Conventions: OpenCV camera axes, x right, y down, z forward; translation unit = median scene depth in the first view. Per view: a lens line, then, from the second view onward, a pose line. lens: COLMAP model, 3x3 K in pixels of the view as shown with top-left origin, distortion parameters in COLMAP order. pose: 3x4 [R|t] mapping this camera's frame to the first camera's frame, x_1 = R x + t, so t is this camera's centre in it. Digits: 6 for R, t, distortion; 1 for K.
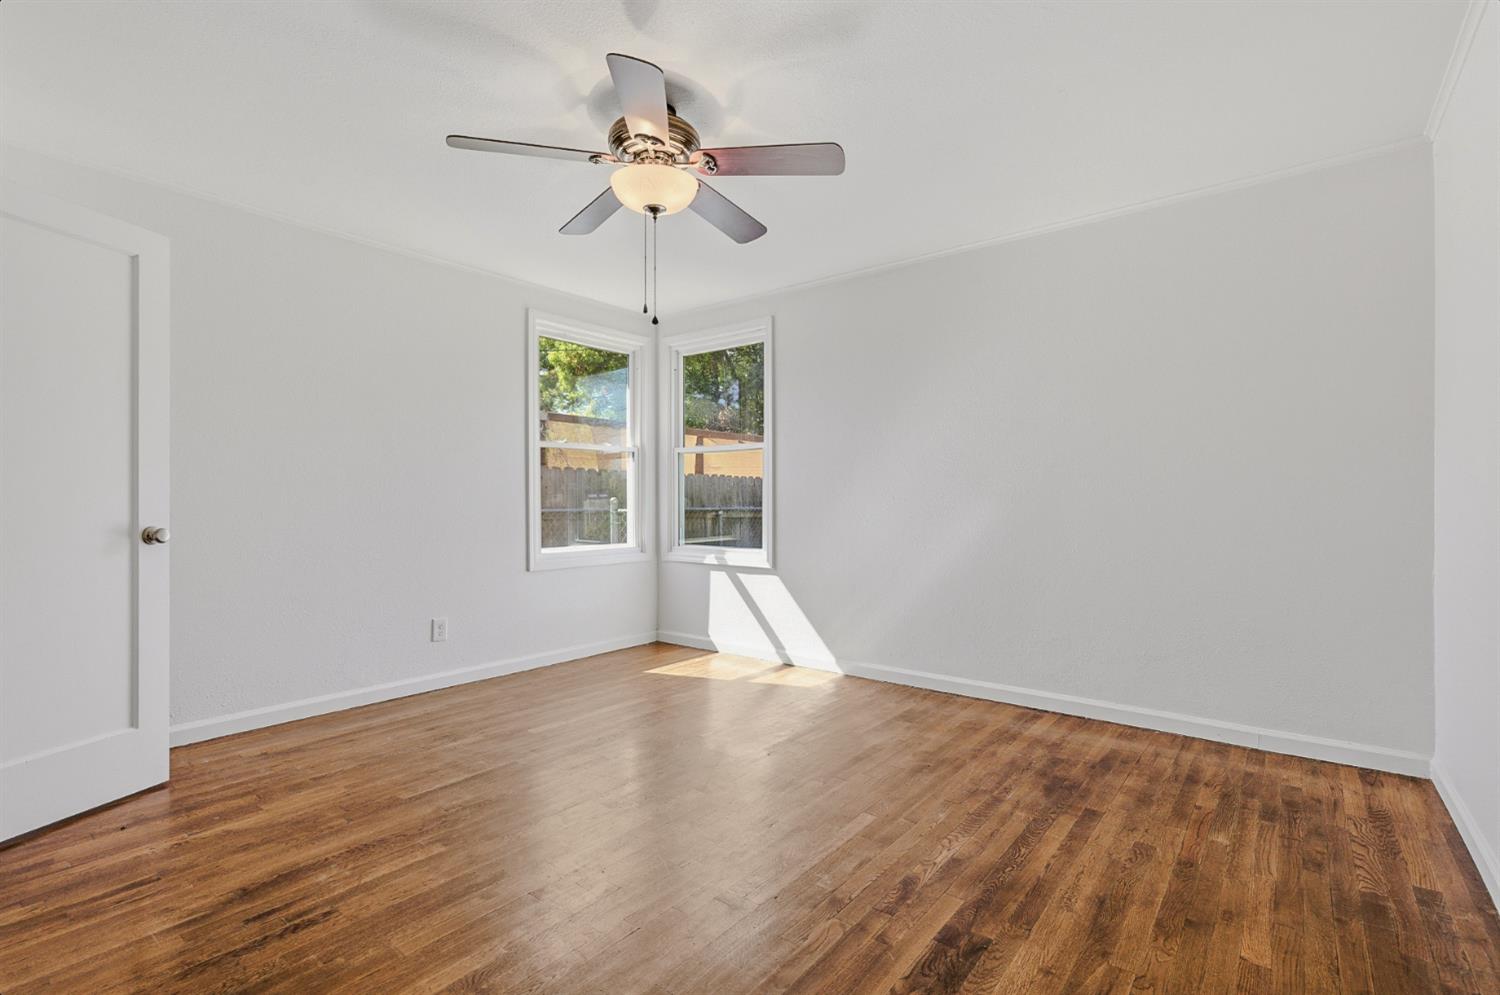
lens RADIAL K [[696.8, 0, 762.1], [0, 696.8, 500.8], [0, 0, 1]] dist [0.003769, 0.000205]
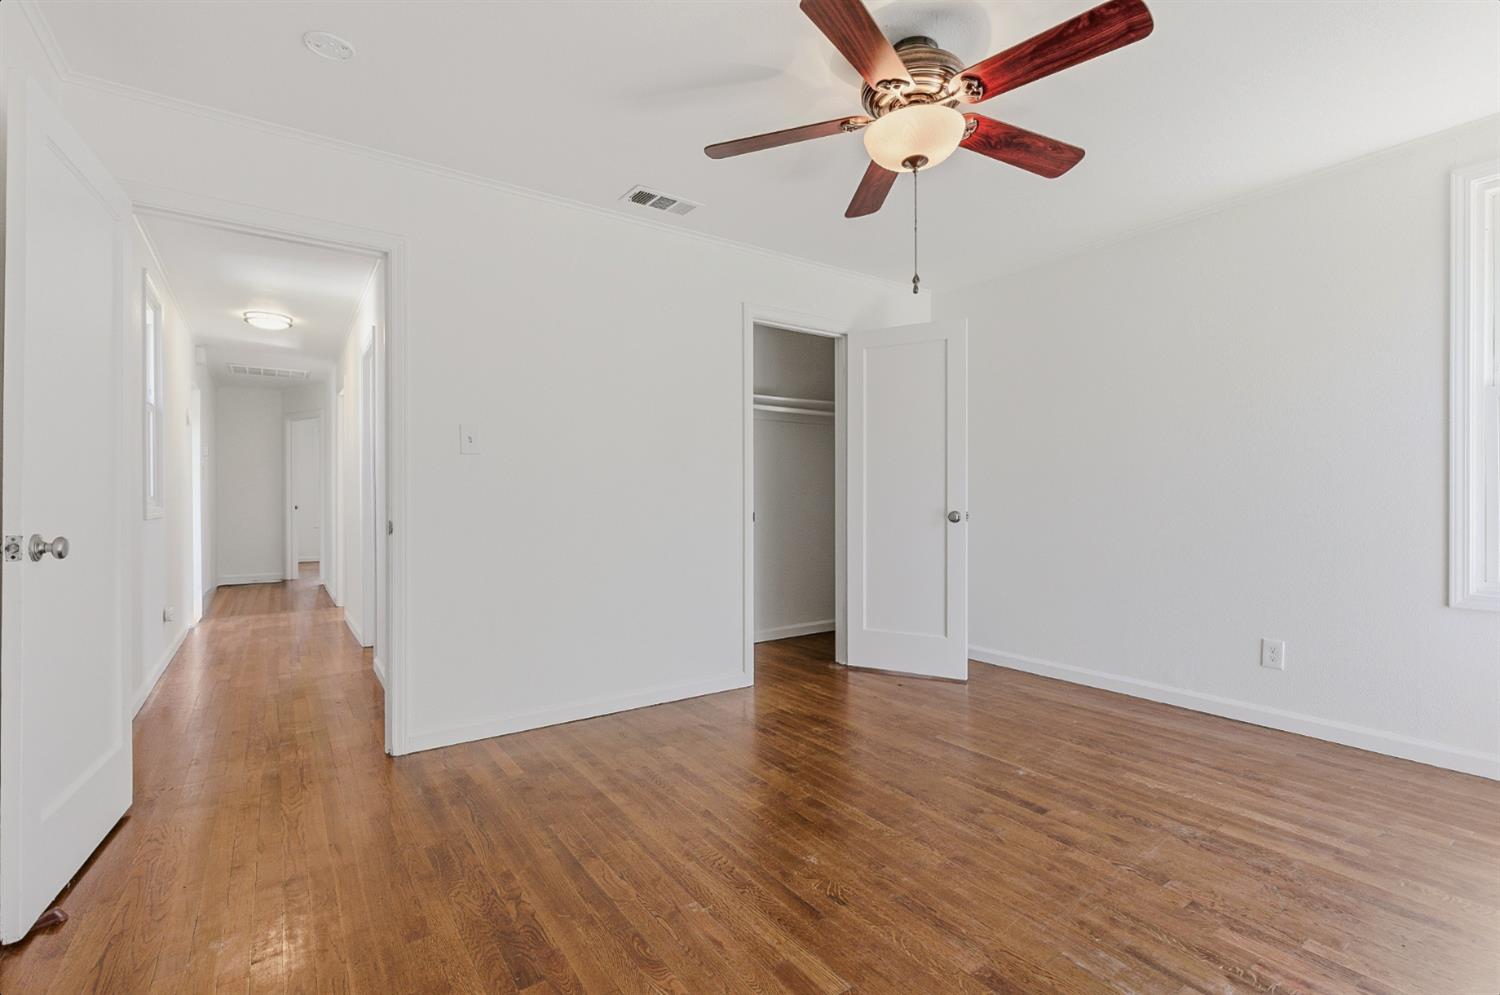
lens RADIAL K [[696.8, 0, 756.9], [0, 696.8, 497.9], [0, 0, 1]] dist [0.003769, 0.000205]
pose [[-0.302019, 0.006034, -0.953283, 0.611015], [0.007760, 0.999962, 0.003871, -0.000701], [0.953270, -0.006228, -0.302054, 0.879696]]
